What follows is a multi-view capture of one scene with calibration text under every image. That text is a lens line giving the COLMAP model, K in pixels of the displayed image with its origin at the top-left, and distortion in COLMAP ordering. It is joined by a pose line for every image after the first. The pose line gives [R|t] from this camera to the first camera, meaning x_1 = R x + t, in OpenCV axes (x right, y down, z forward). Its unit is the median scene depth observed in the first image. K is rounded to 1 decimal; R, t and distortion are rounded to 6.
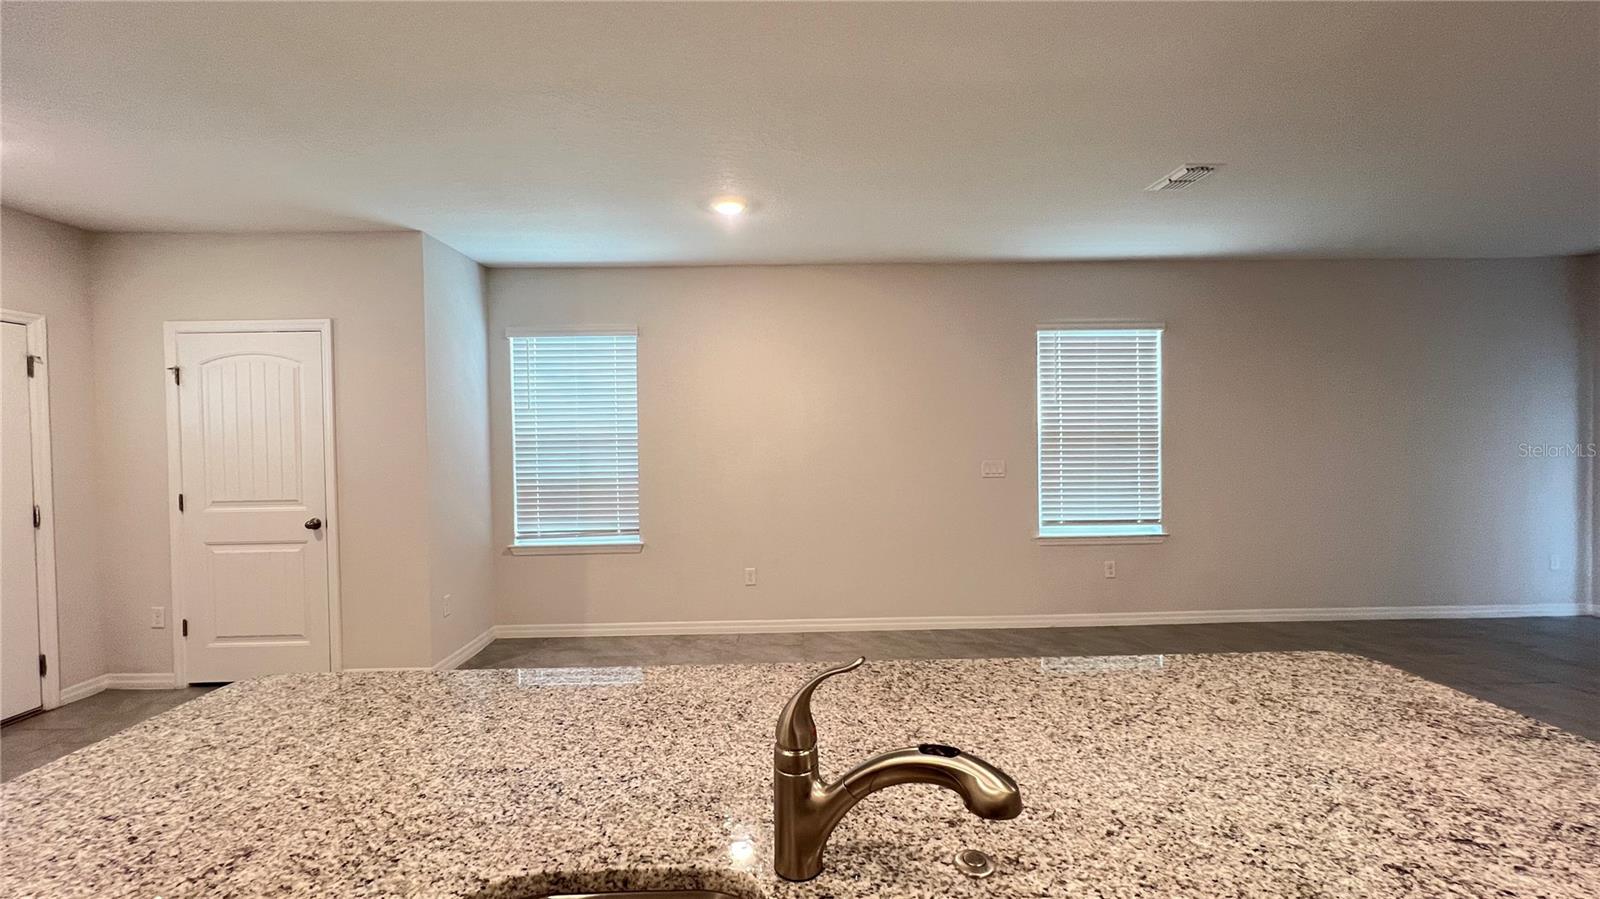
lens RADIAL K [[638.7, 0, 794.1], [0, 638.7, 448.7], [0, 0, 1]] dist [-0.000833, 0.000299]
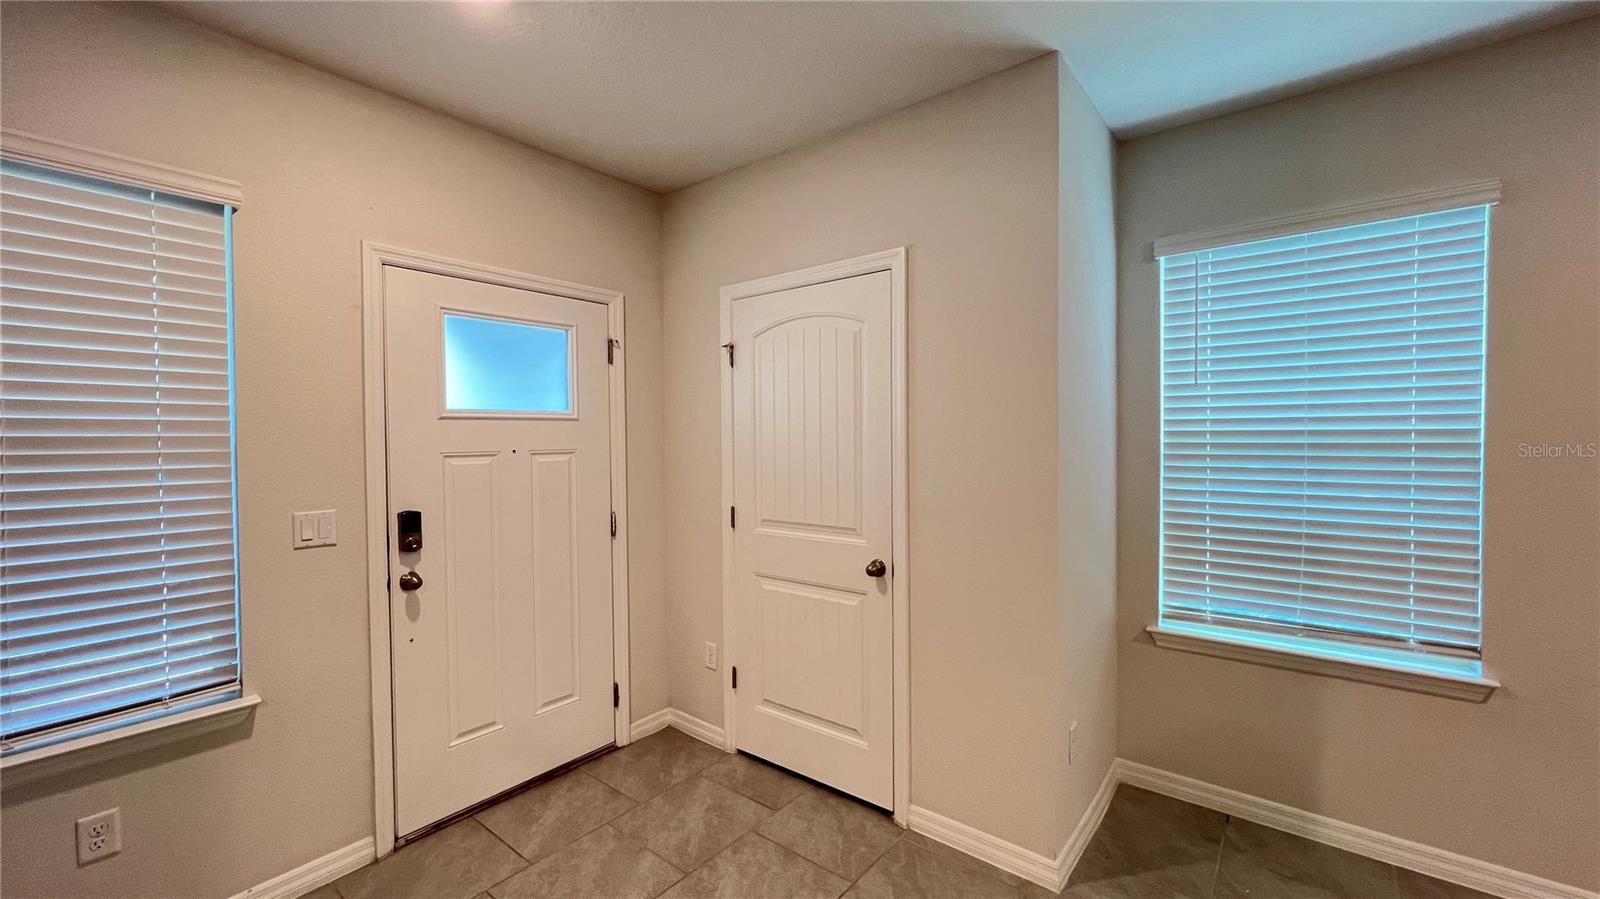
lens RADIAL K [[637.6, 0, 794.6], [0, 637.6, 448.3], [0, 0, 1]] dist [0.001330, -0.000076]
pose [[0.766168, 0.022934, -0.642231, -0.402949], [-0.014838, 0.999728, 0.017999, -0.015430], [0.642469, -0.004261, 0.766300, 0.450533]]
